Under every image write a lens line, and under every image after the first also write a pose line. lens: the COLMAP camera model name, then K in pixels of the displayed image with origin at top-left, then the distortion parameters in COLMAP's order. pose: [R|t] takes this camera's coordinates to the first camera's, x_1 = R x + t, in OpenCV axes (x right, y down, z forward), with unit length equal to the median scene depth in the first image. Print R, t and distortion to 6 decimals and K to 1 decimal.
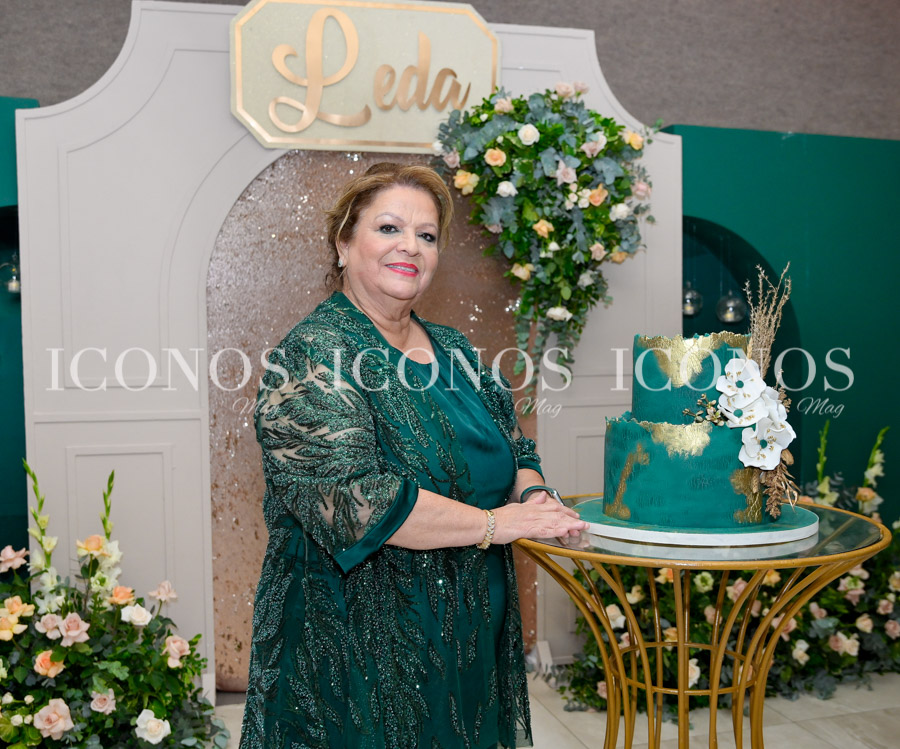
lens RADIAL K [[1056.2, 0, 446.0], [0, 1056.2, 377.8], [0, 0, 1]] dist [-0.020474, 0.000000]
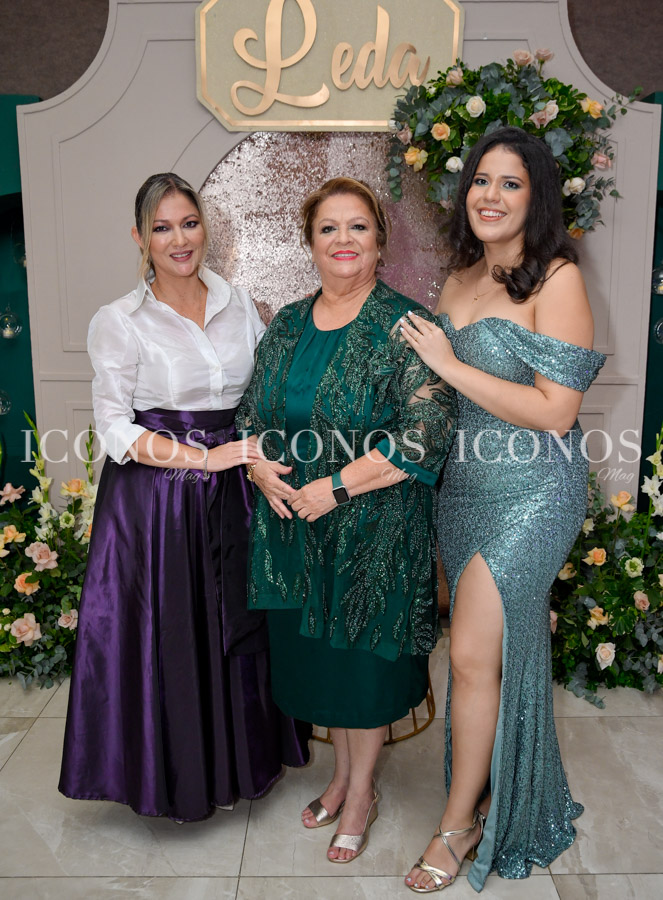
lens RADIAL K [[829.4, 0, 332.1], [0, 829.4, 450.6], [0, 0, 1]] dist [-0.039256, 0.000000]
pose [[0.959067, 0.064777, -0.275672, 0.177063], [-0.025768, 0.989410, 0.142842, -0.019352], [0.282006, -0.129891, 0.950579, 0.188664]]
